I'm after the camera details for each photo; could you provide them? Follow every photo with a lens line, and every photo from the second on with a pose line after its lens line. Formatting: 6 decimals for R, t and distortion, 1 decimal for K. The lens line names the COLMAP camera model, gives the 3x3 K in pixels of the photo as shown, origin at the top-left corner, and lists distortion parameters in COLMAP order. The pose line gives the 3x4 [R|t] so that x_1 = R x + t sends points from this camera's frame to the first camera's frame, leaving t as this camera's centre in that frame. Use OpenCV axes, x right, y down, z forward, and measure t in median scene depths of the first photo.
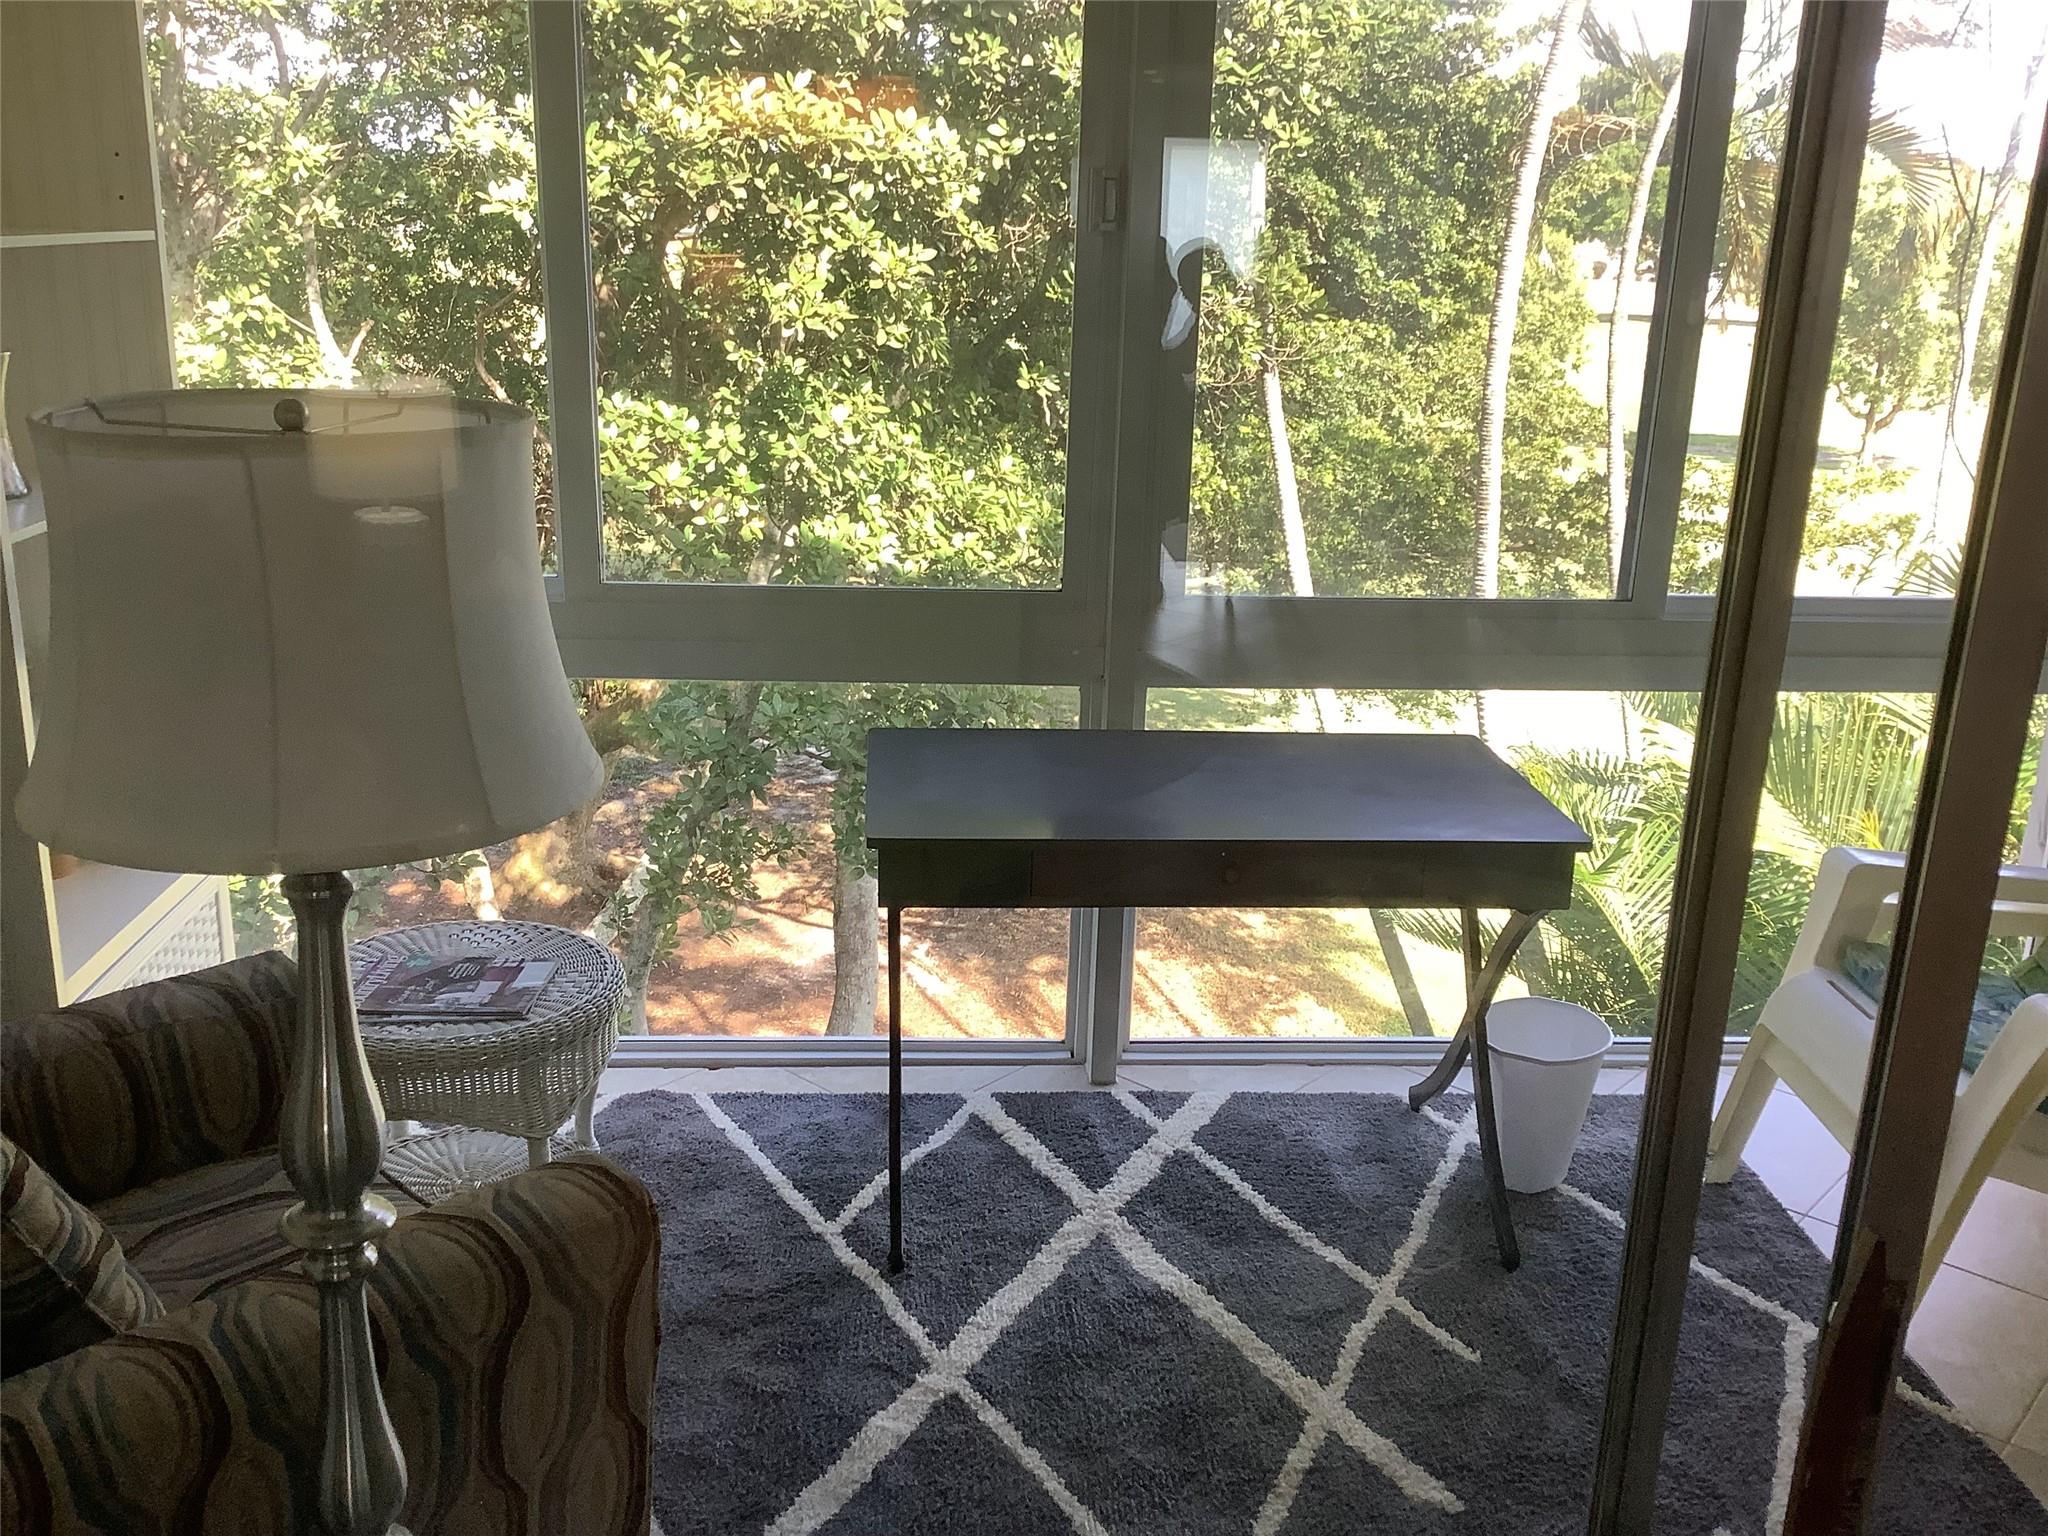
lens RADIAL K [[1845.8, 0, 1024.0], [0, 1845.8, 768.0], [0, 0, 1]] dist [0.100888, -0.174576]
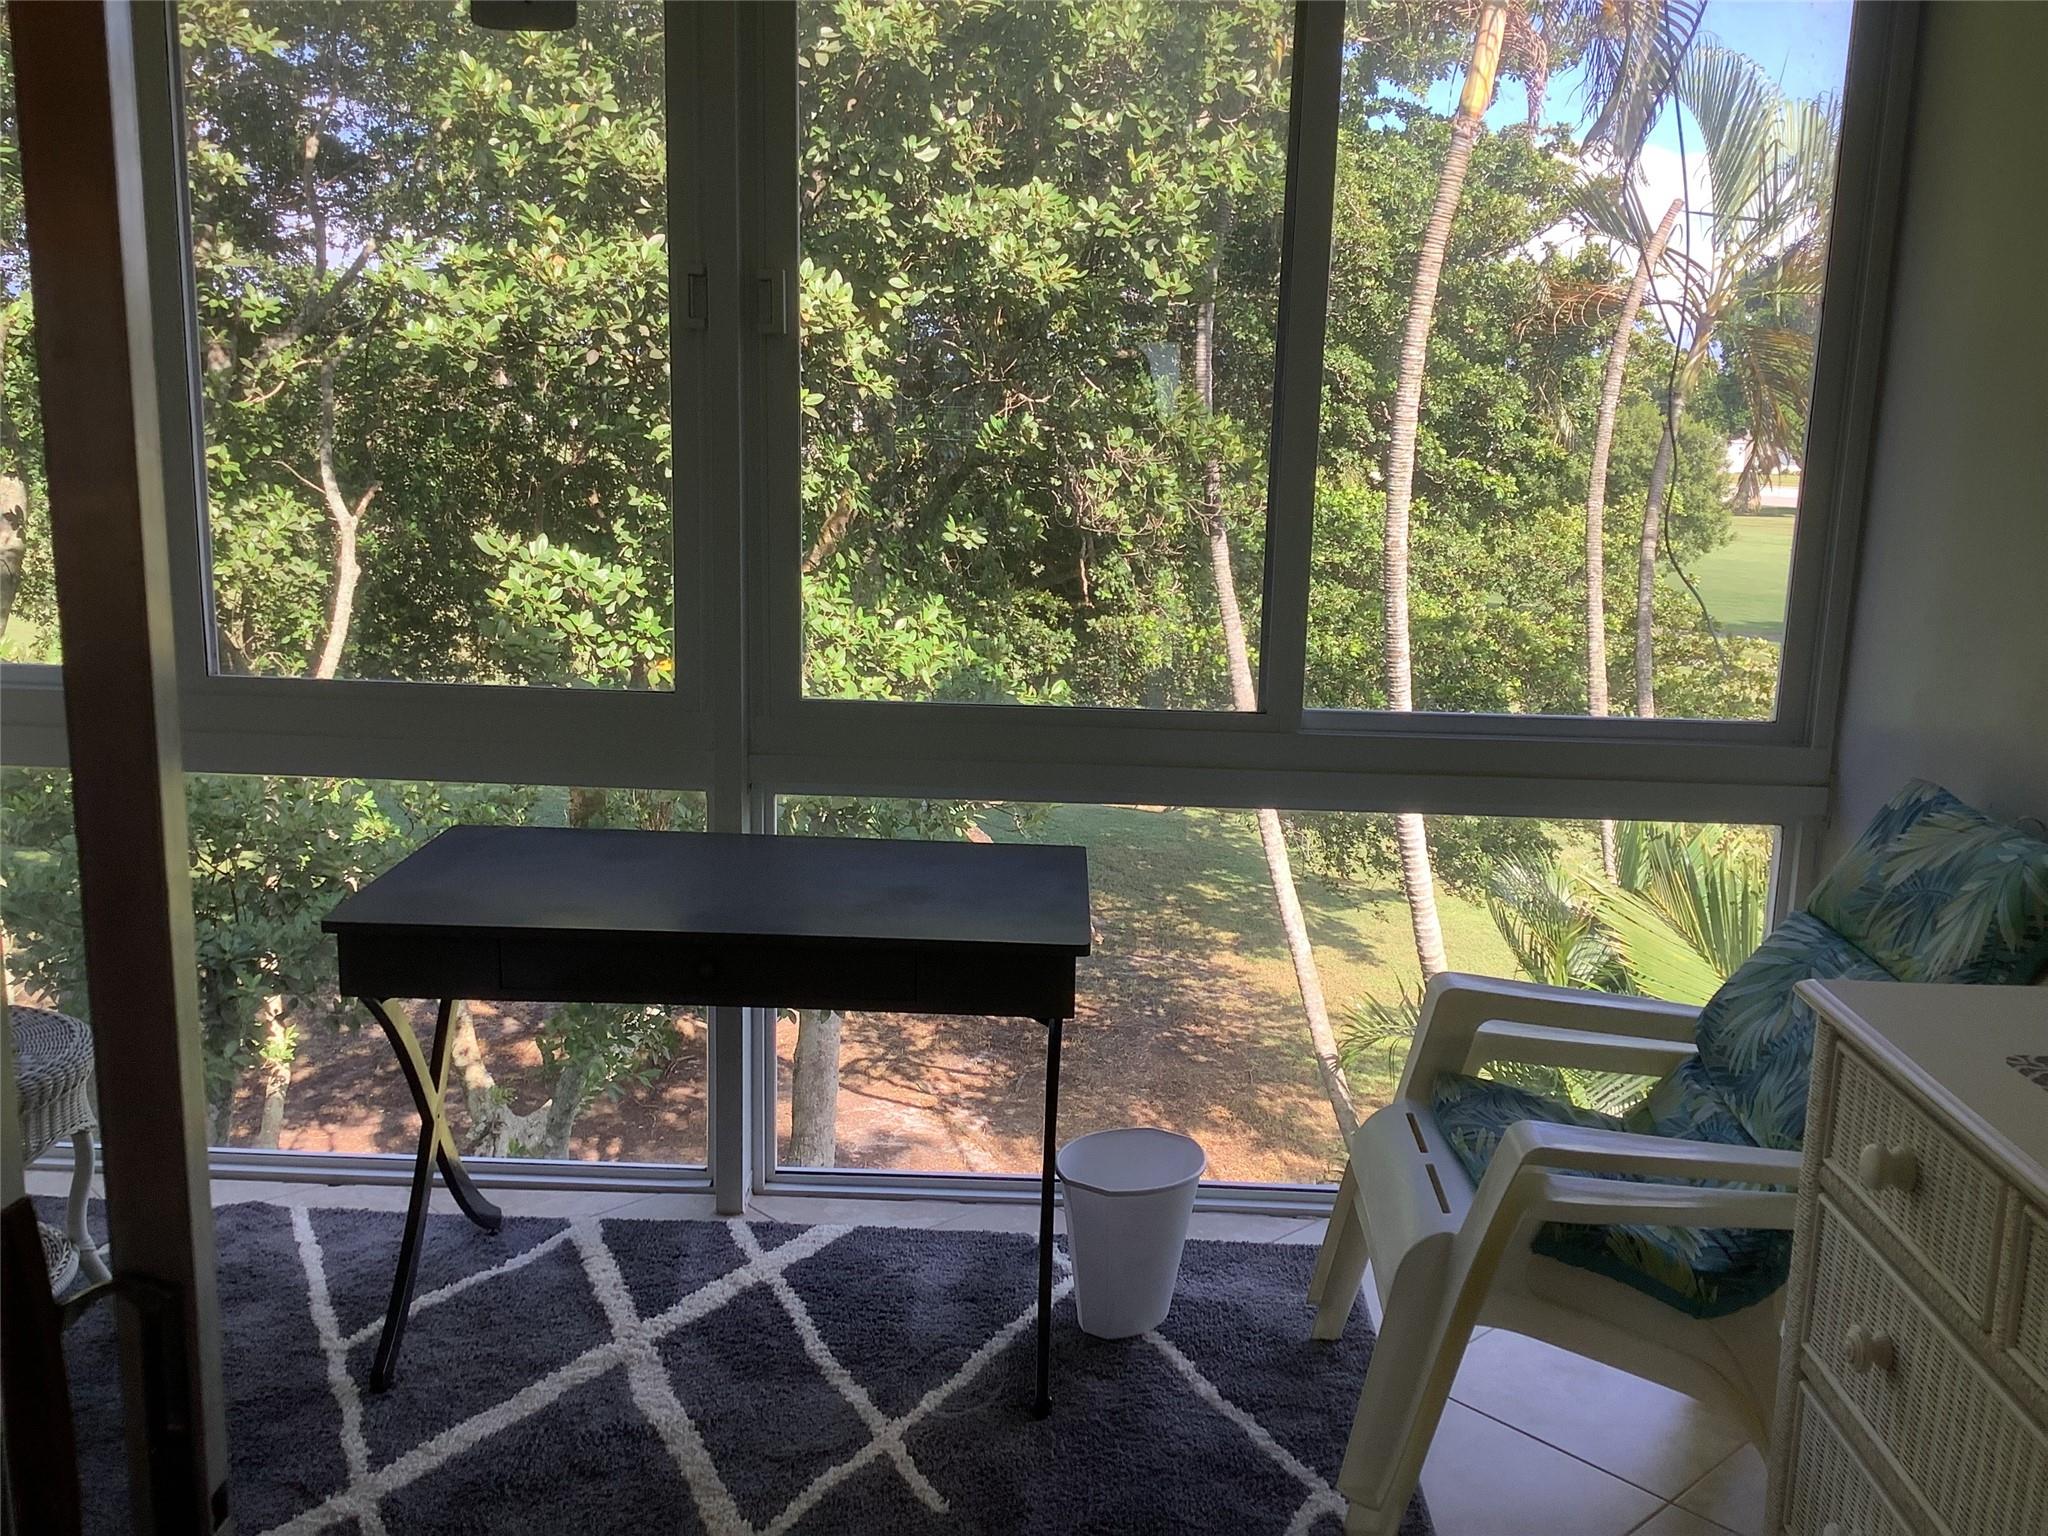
lens RADIAL K [[1862.3, 0, 1025.8], [0, 1862.3, 765.3], [0, 0, 1]] dist [0.053949, -0.113212]
pose [[0.997038, 0.018237, -0.074722, 0.146805], [-0.025541, 0.994860, -0.097991, 0.018066], [0.072551, 0.099609, 0.992378, 0.022472]]
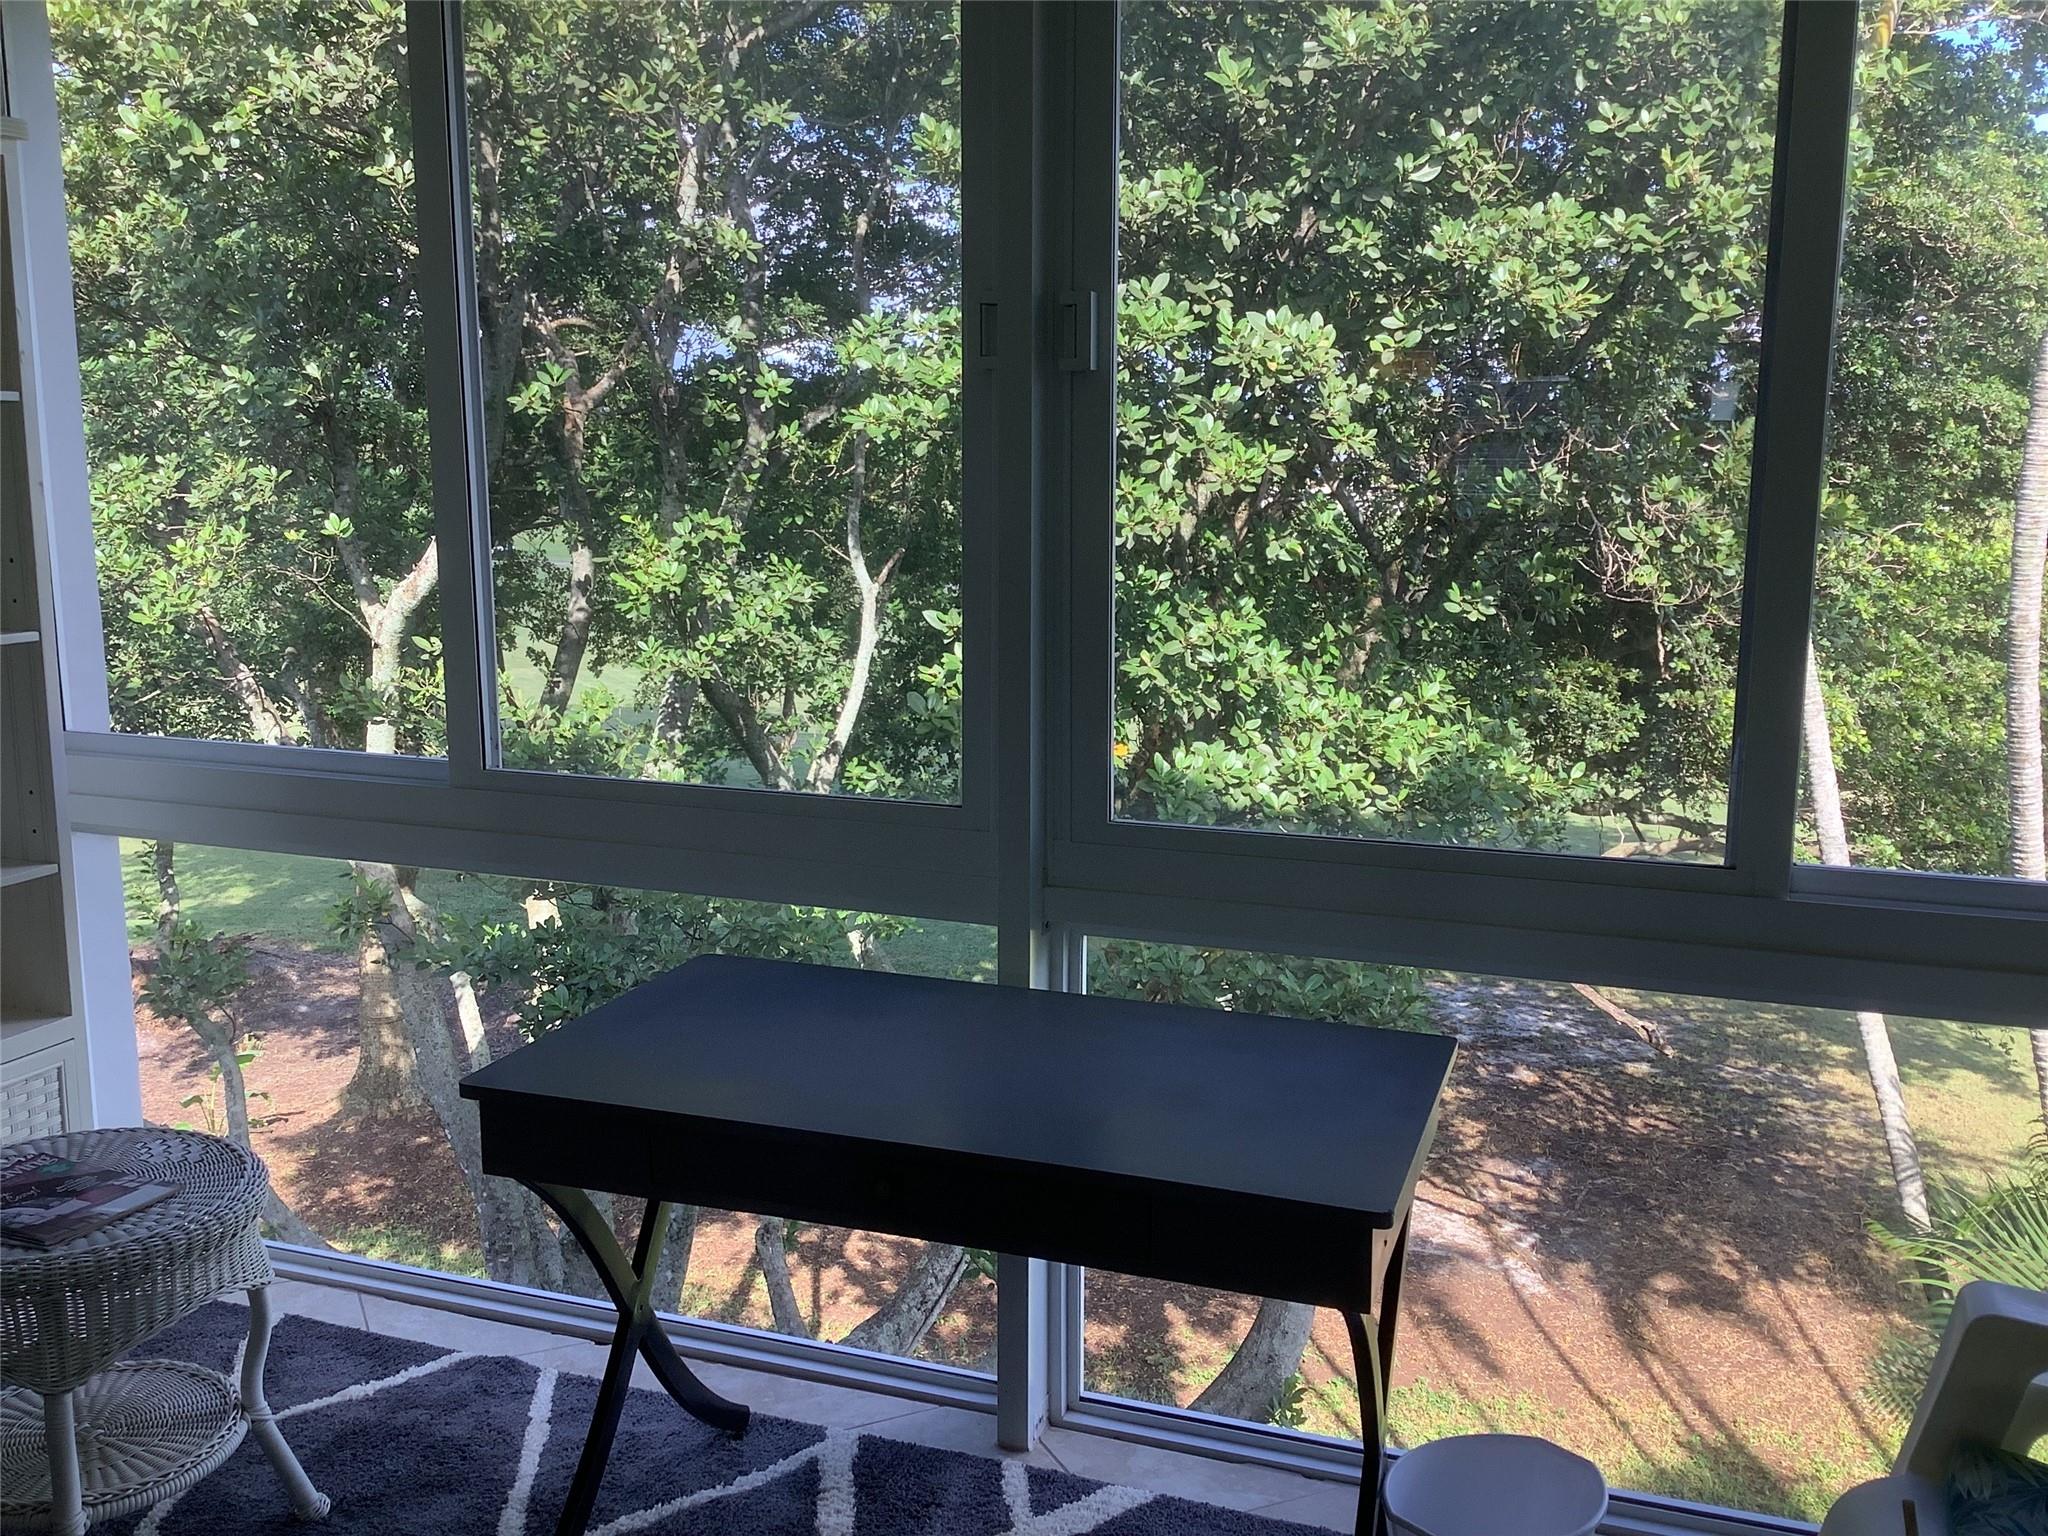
lens RADIAL K [[1873.0, 0, 963.6], [0, 1873.0, 757.7], [0, 0, 1]] dist [0.066021, -0.126915]
pose [[0.915309, 0.043572, -0.400388, 0.183491], [-0.096691, 0.988830, -0.113432, -0.013093], [0.390973, 0.142539, 0.909298, 0.132668]]
